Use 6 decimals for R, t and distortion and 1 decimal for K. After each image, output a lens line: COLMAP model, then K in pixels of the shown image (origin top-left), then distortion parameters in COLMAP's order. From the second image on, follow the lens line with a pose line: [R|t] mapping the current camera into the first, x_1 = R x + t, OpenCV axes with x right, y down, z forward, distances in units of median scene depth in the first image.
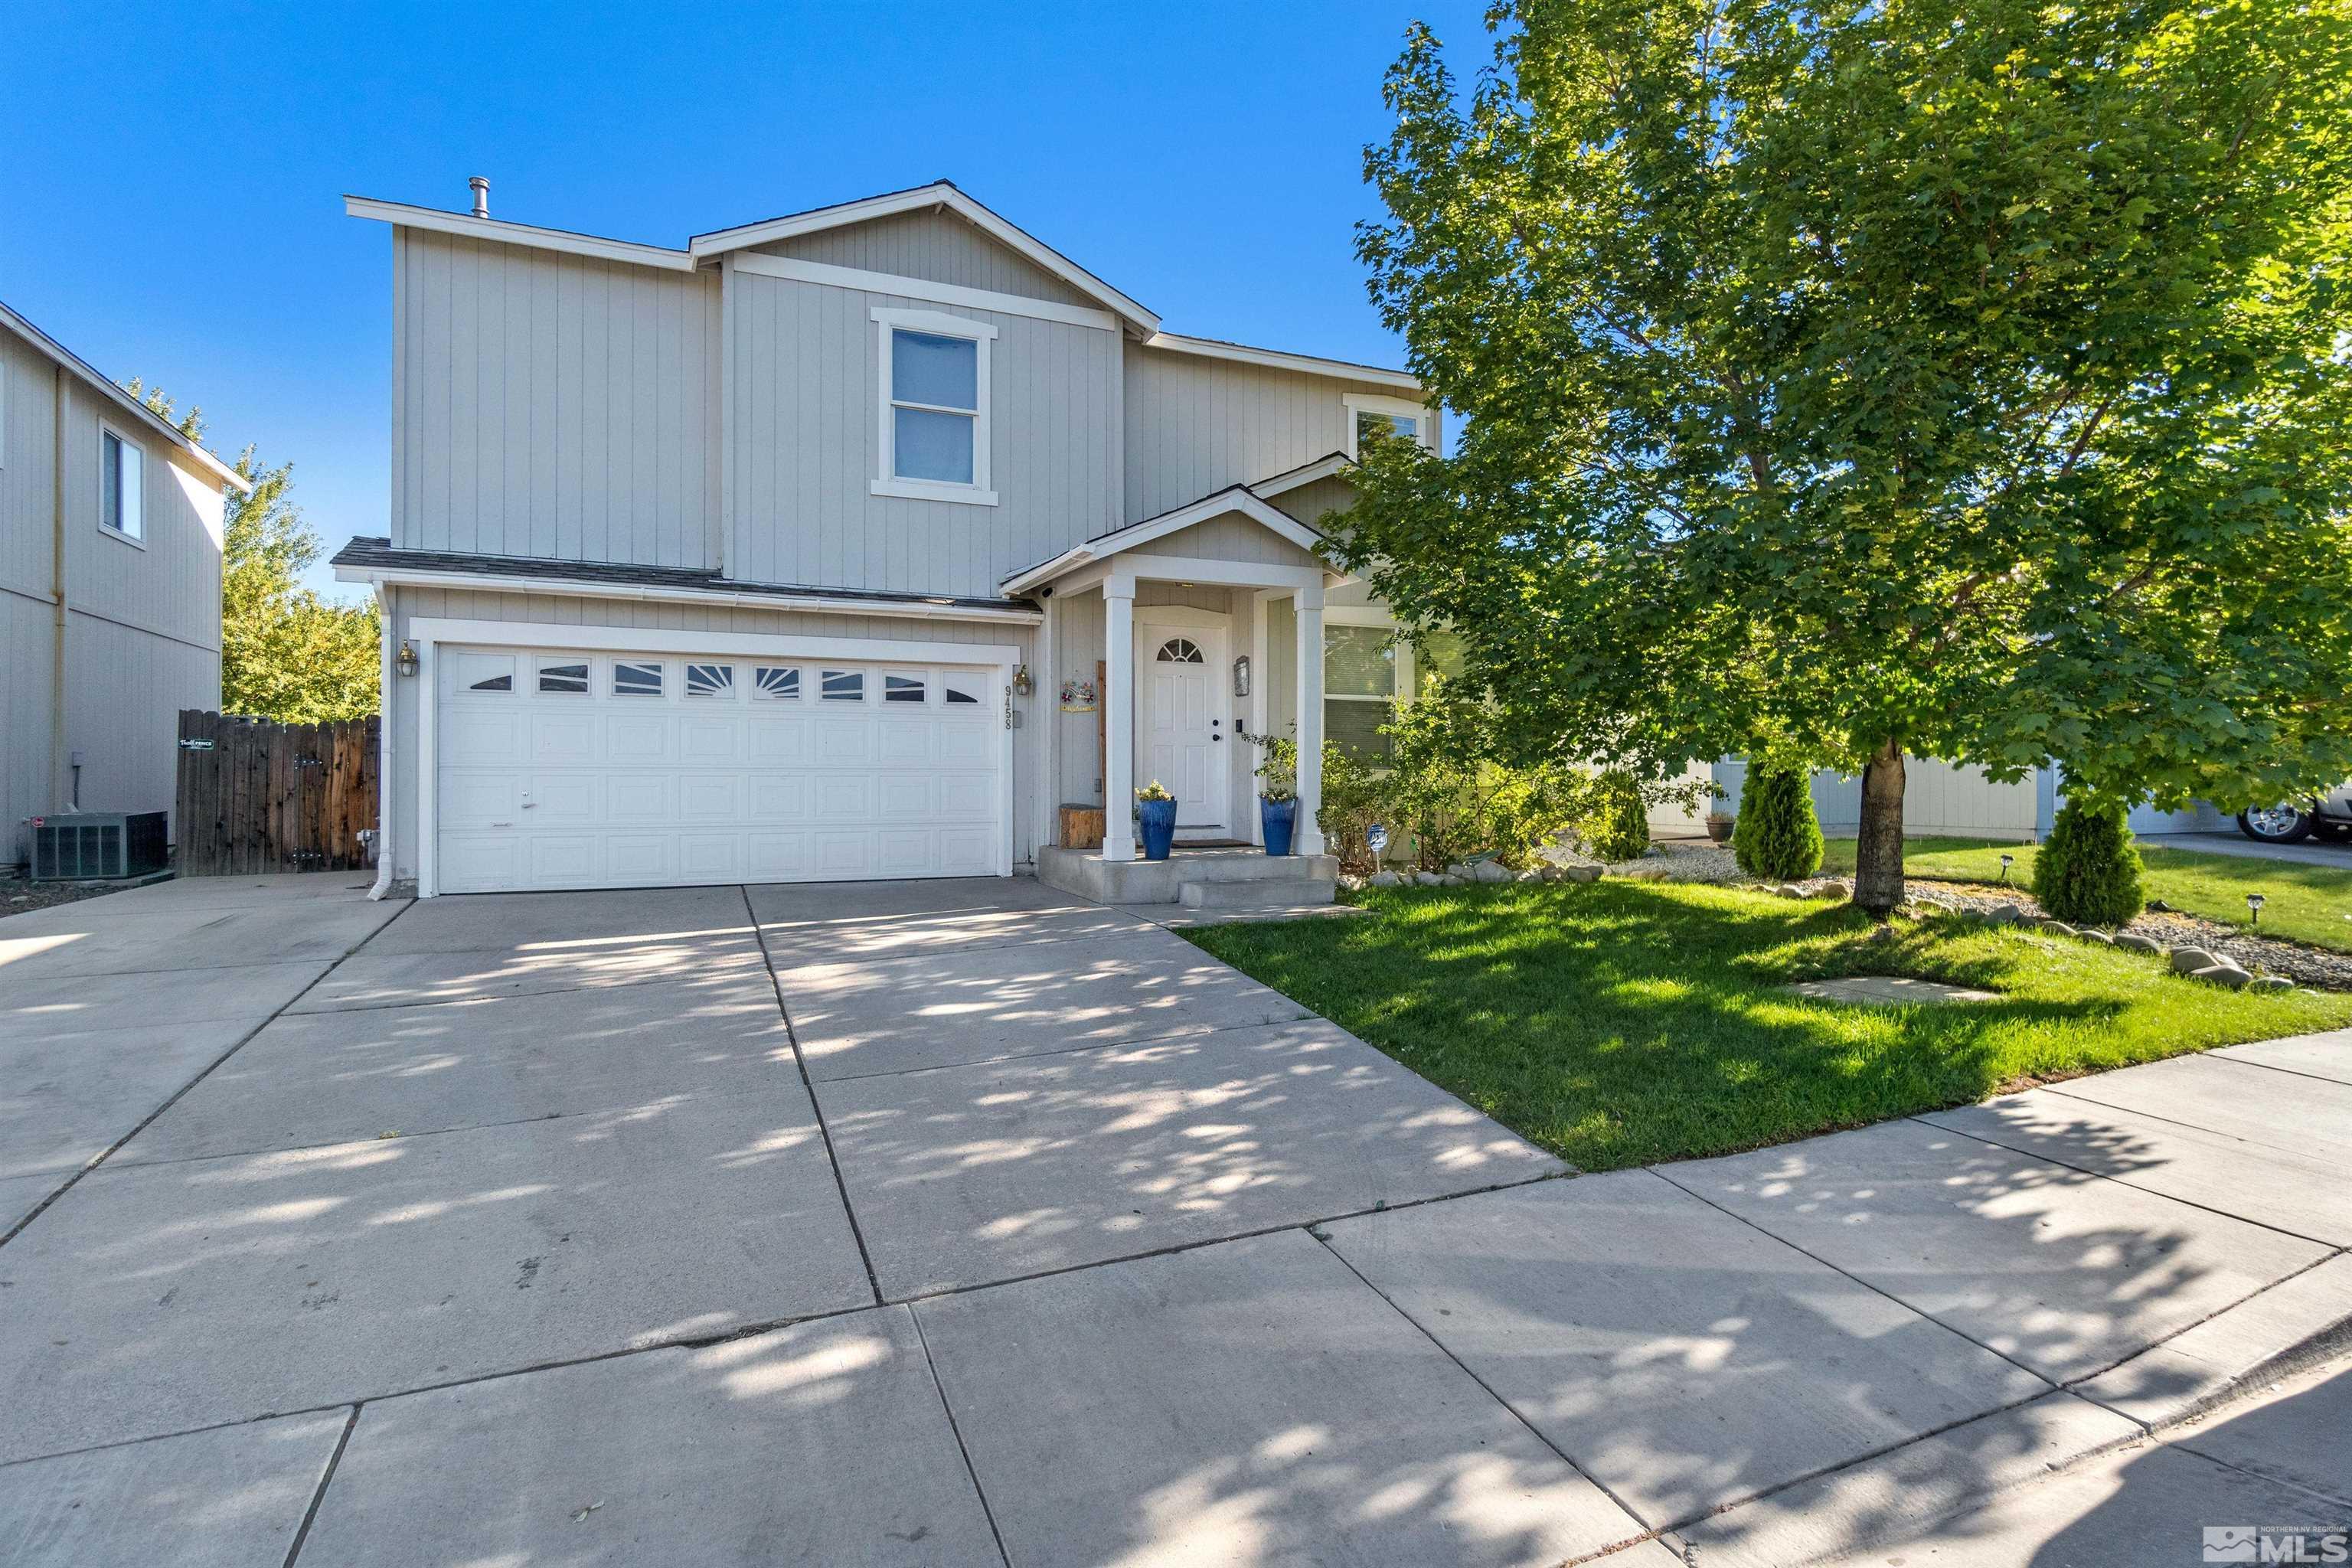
lens RADIAL K [[1147.1, 0, 1155.3], [0, 1147.1, 761.8], [0, 0, 1]] dist [-0.000389, -0.000242]
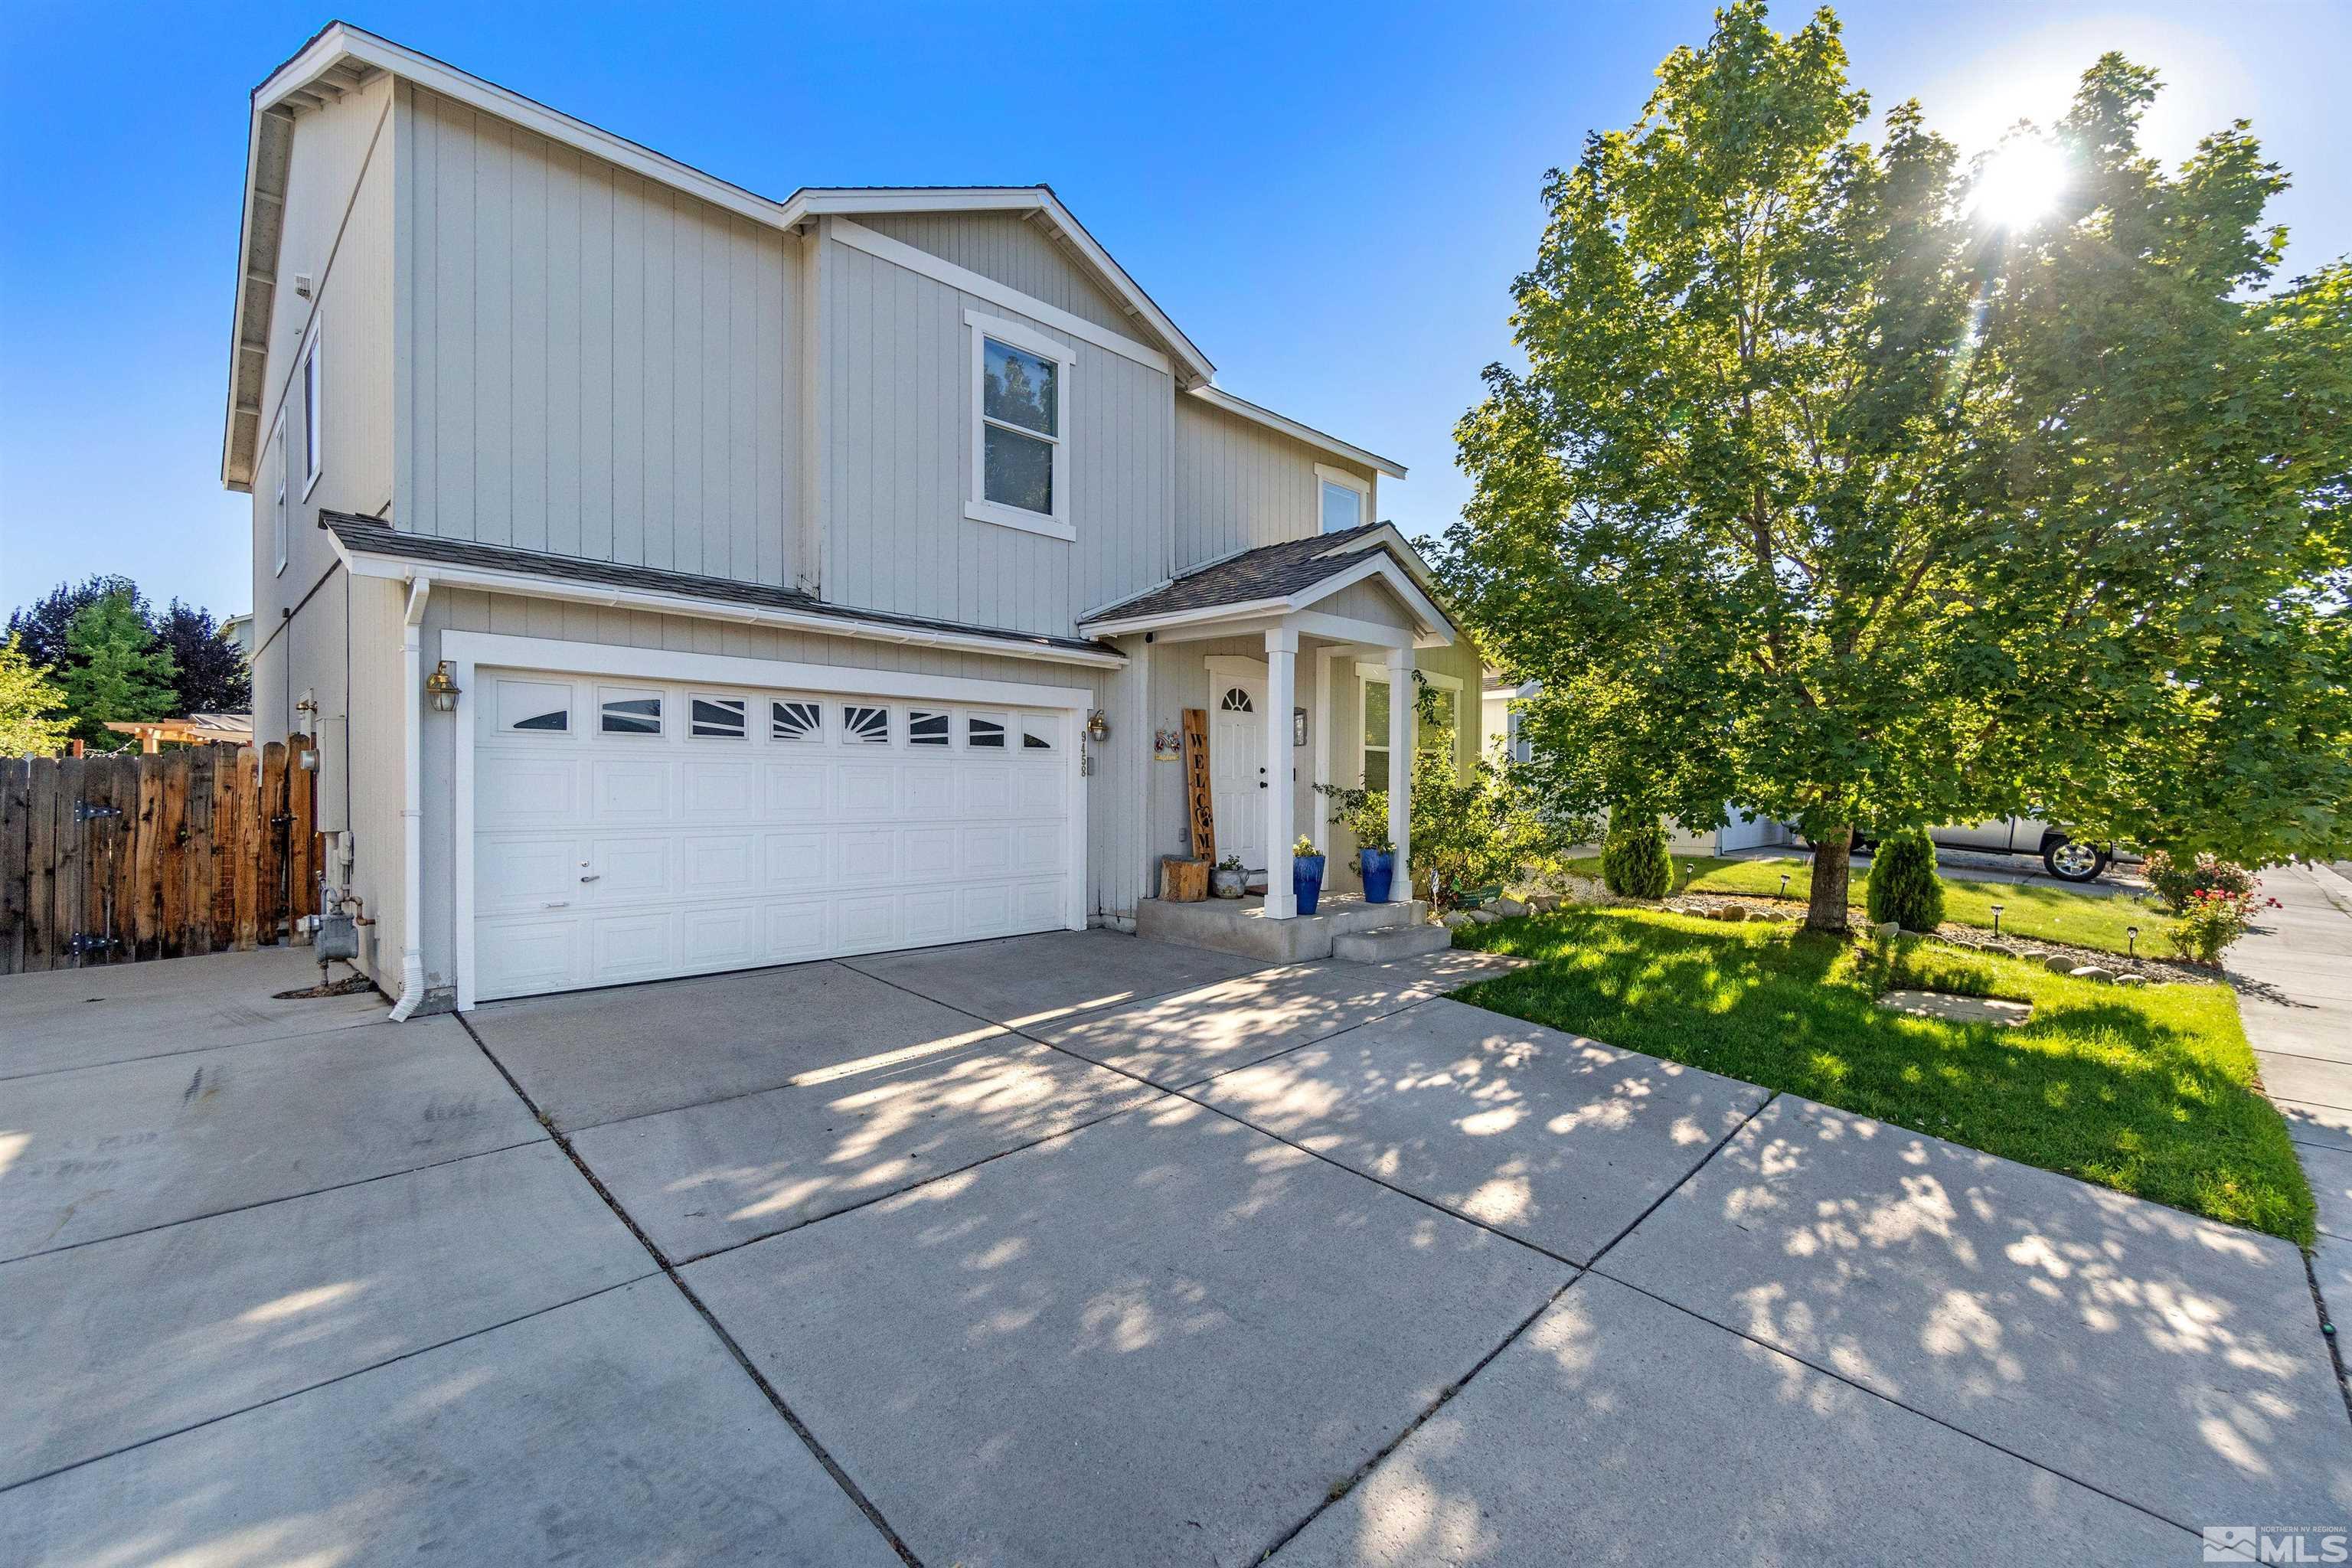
lens RADIAL K [[1007.6, 0, 1153.7], [0, 1007.6, 789.3], [0, 0, 1]] dist [-0.011502, 0.002806]
pose [[0.929016, 0.002254, 0.370032, -0.402798], [-0.009554, 0.999794, 0.017896, -0.034710], [-0.369915, -0.020161, 0.928847, 0.205195]]
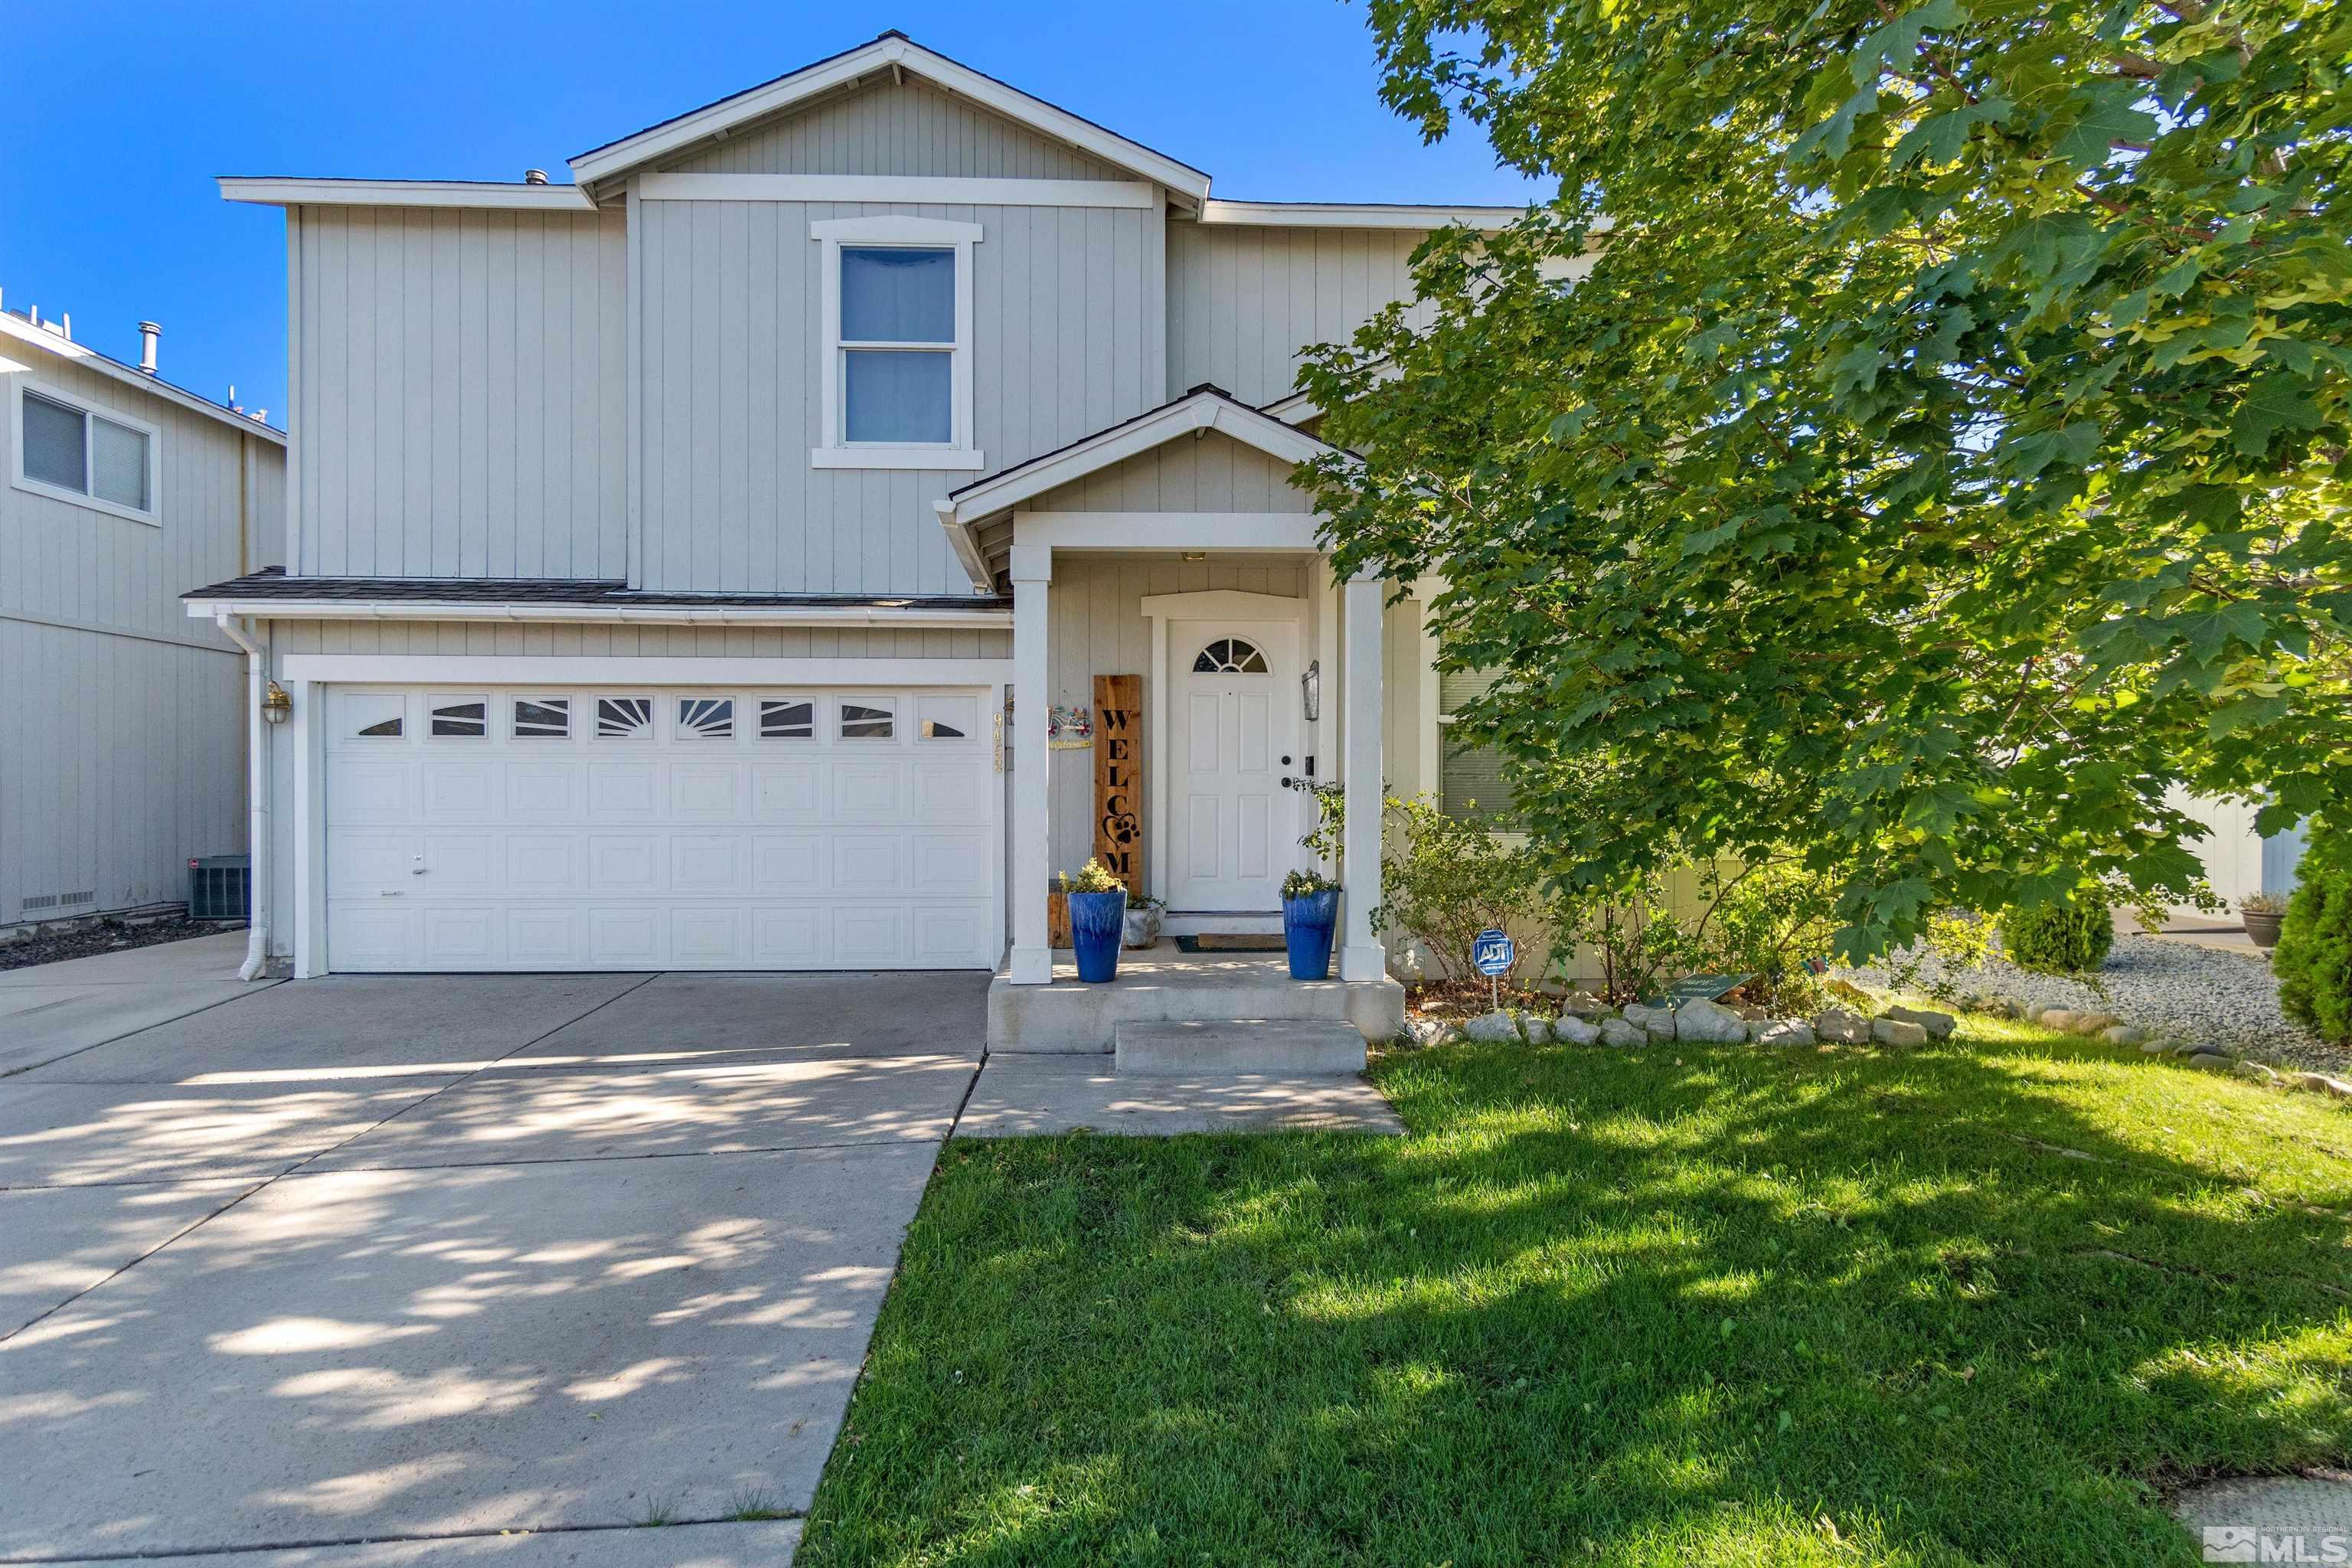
lens RADIAL K [[1147.1, 0, 1144.4], [0, 1147.1, 786.5], [0, 0, 1]] dist [-0.000389, -0.000242]
pose [[0.936568, -0.000007, -0.350485, 0.227449], [0.004513, 0.999917, 0.012038, -0.029133], [0.350456, -0.012856, 0.936491, 0.359345]]
